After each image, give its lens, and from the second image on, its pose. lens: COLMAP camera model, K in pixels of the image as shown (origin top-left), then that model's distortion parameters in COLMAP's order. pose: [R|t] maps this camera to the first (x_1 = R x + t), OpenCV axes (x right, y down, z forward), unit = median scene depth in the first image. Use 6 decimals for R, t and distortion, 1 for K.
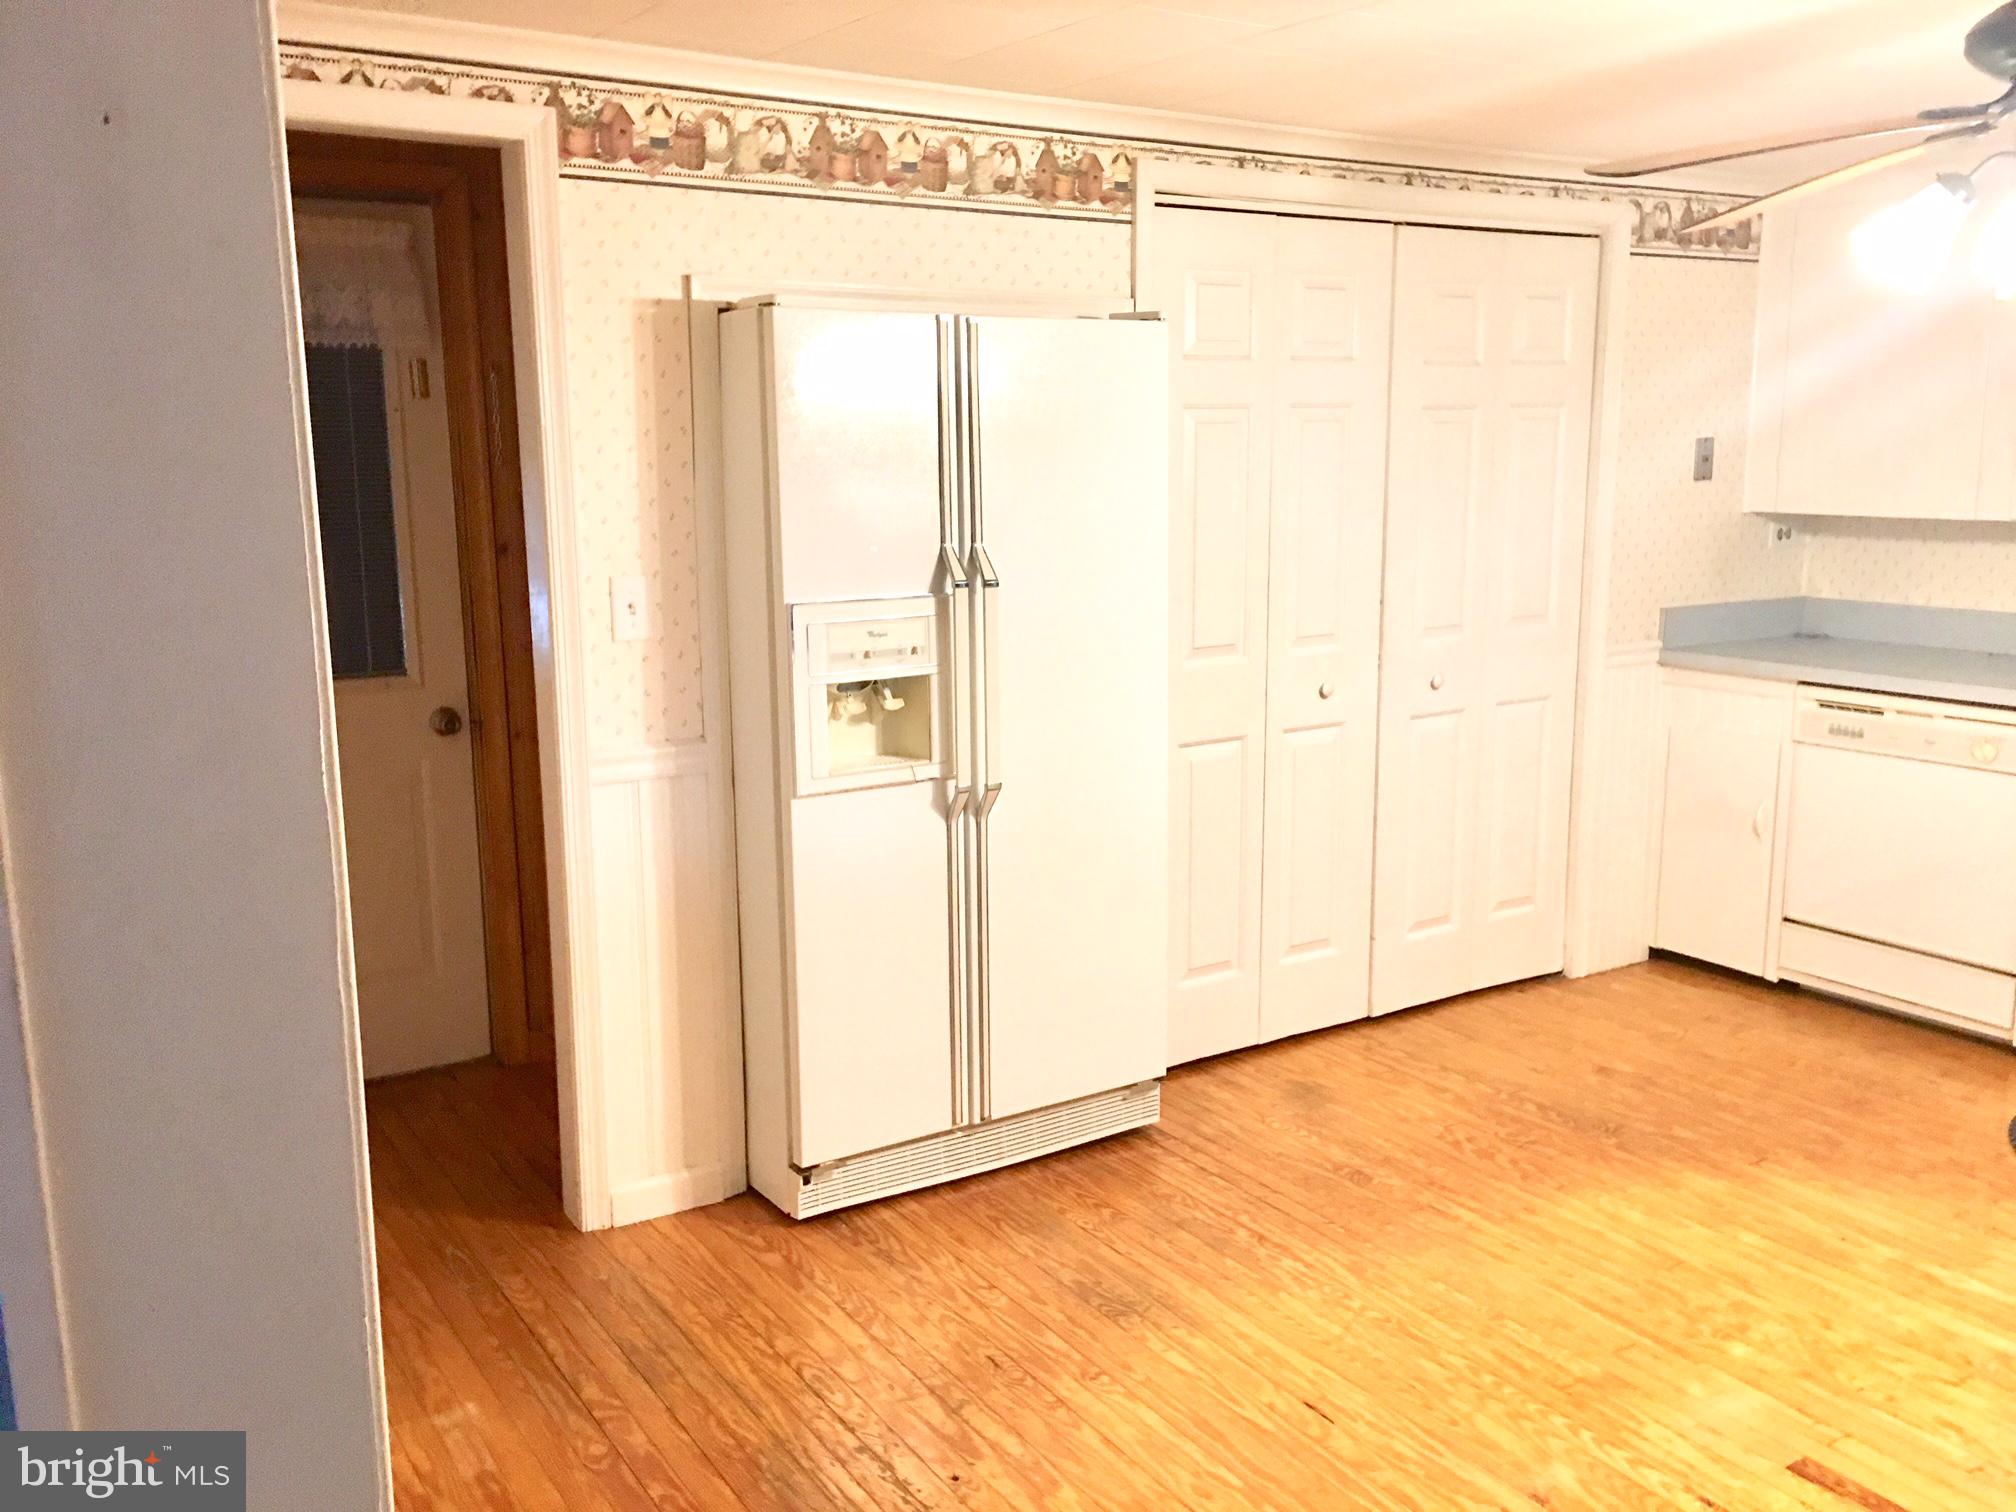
lens RADIAL K [[1711.6, 0, 973.3], [0, 1711.6, 759.1], [0, 0, 1]] dist [0.077994, -0.106217]
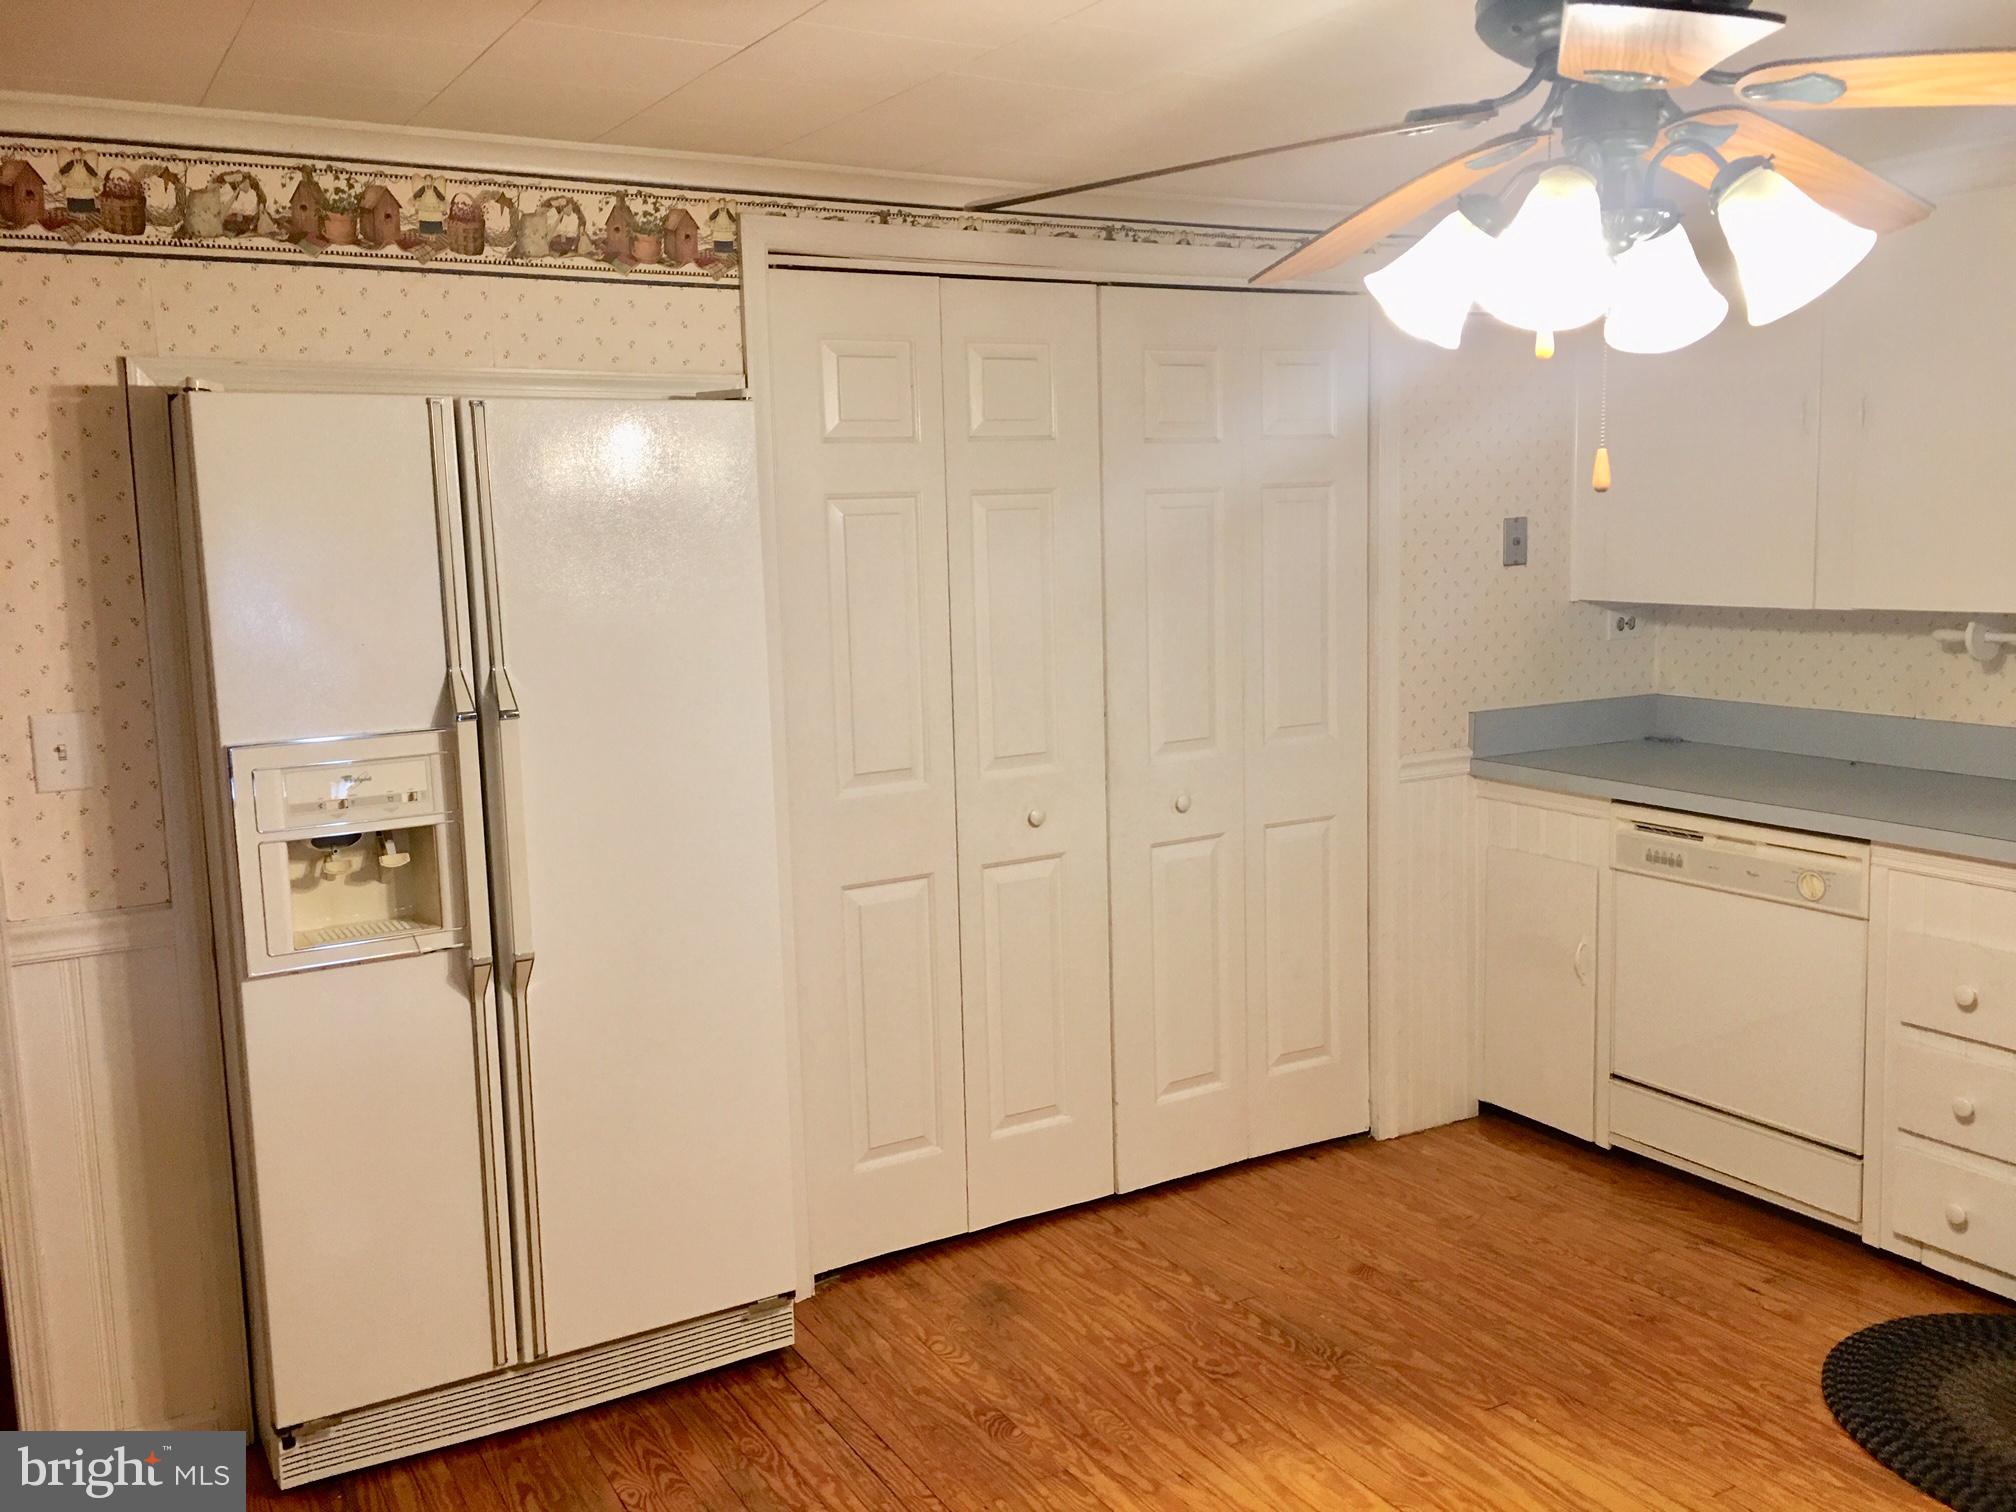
lens RADIAL K [[1711.6, 0, 926.0], [0, 1711.6, 760.9], [0, 0, 1]] dist [0.077994, -0.106217]
pose [[0.998321, -0.014376, -0.056120, 0.238649], [0.011722, 0.998810, -0.047350, -0.034430], [0.056734, 0.046613, 0.997301, 0.163860]]
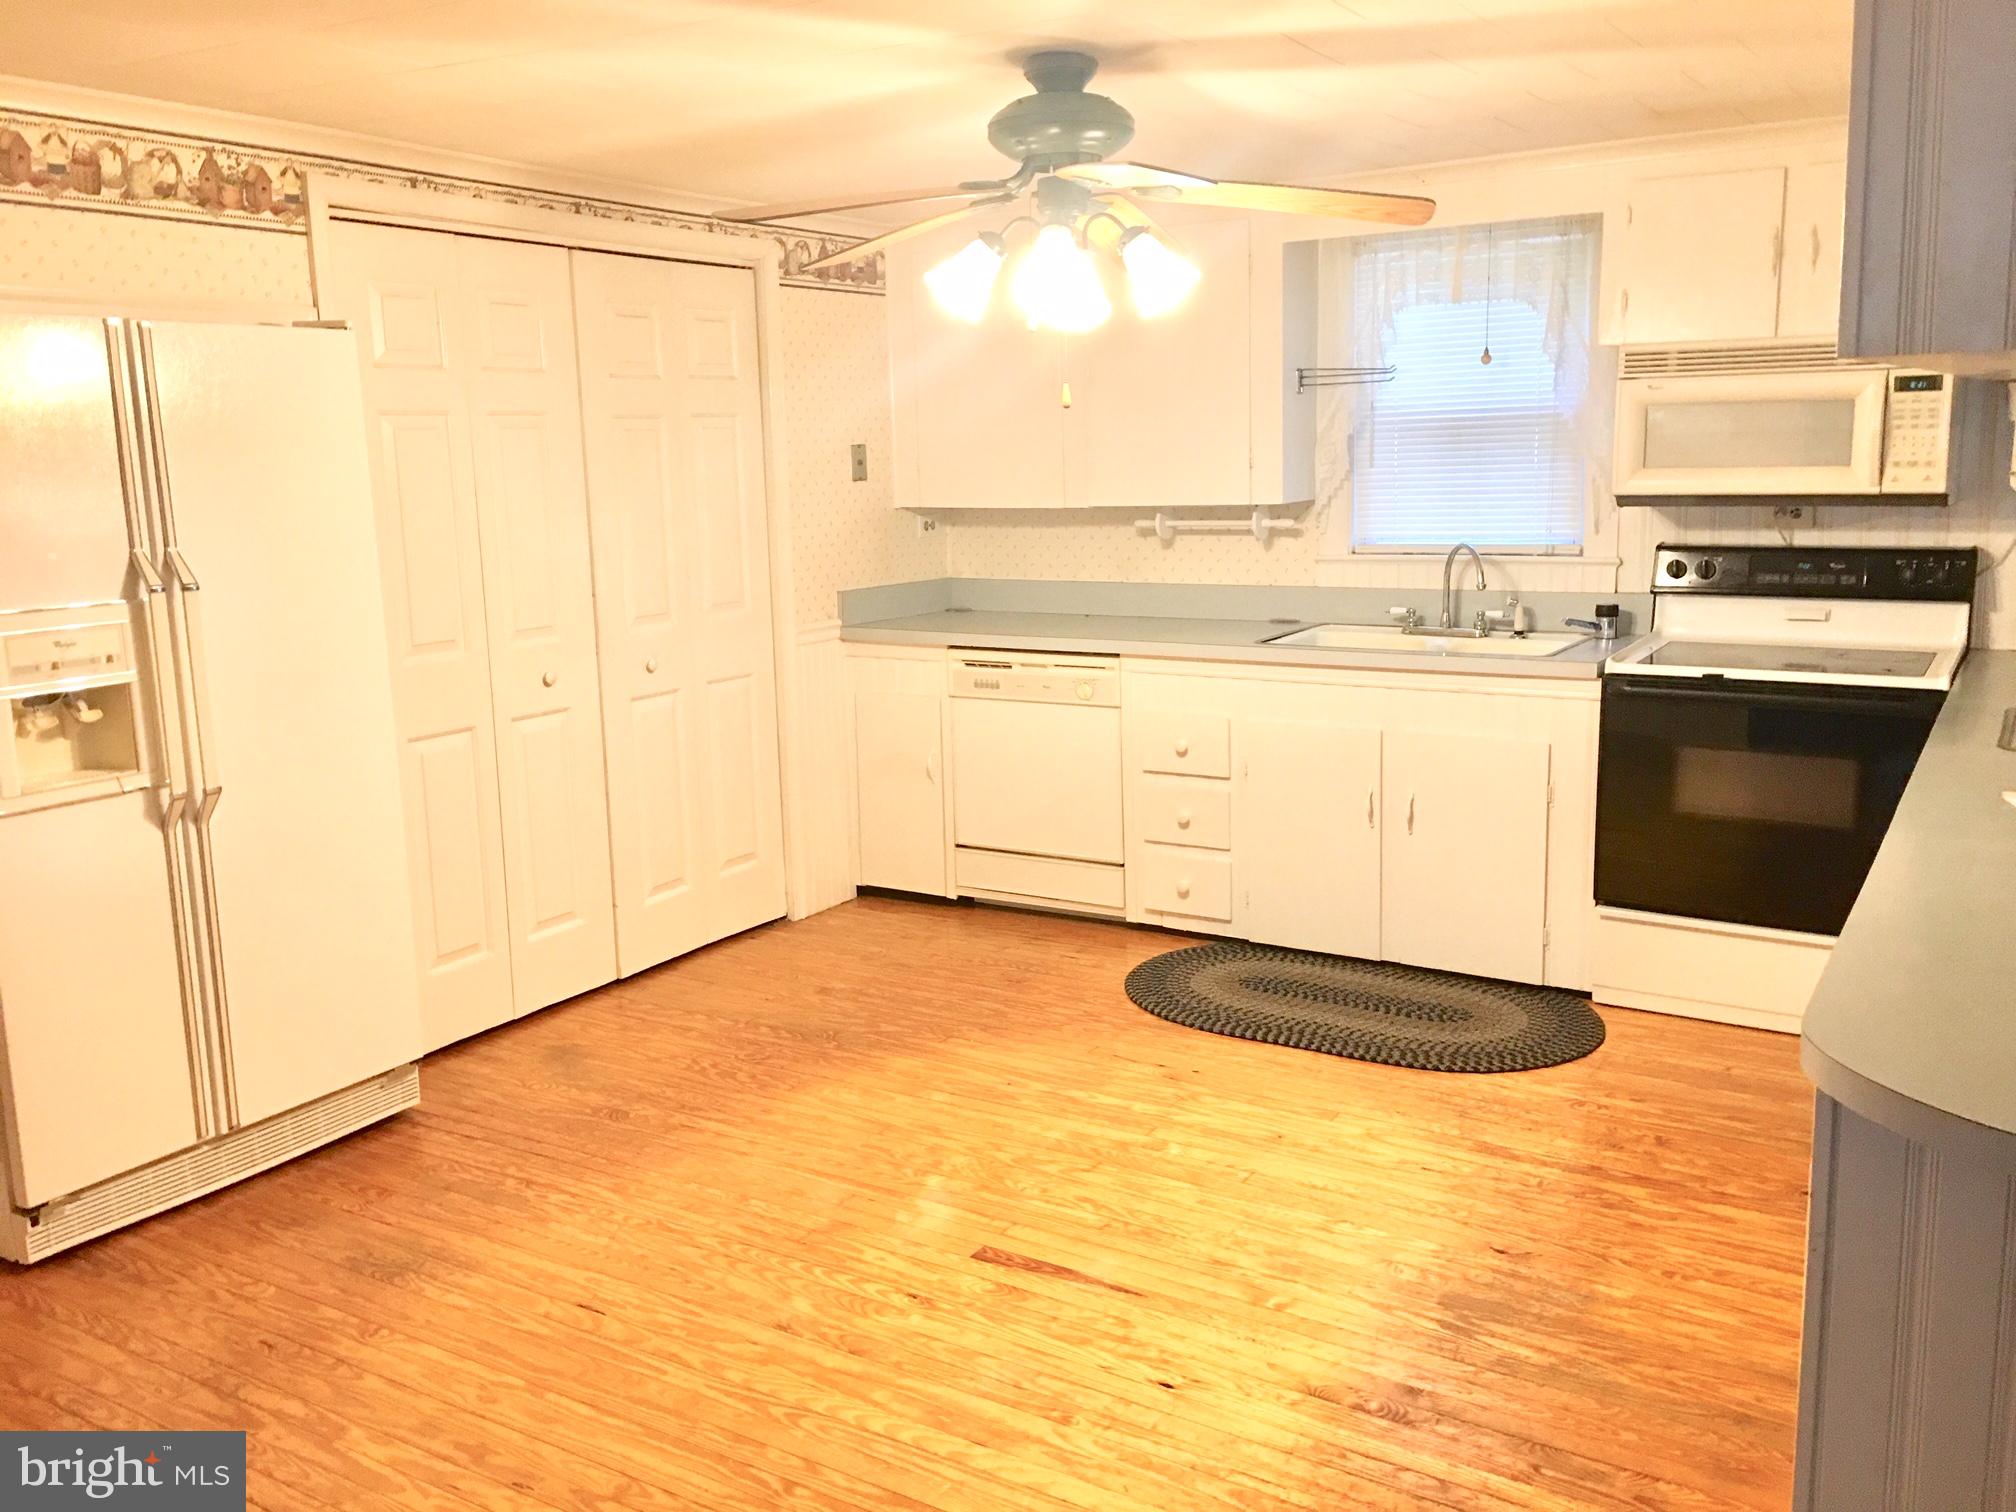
lens RADIAL K [[1711.6, 0, 1017.9], [0, 1711.6, 726.5], [0, 0, 1]] dist [0.077994, -0.106217]
pose [[0.892561, -0.083880, 0.443057, -0.012647], [0.096175, 0.995350, -0.005307, 0.027857], [-0.440551, 0.047348, 0.896478, -0.102467]]
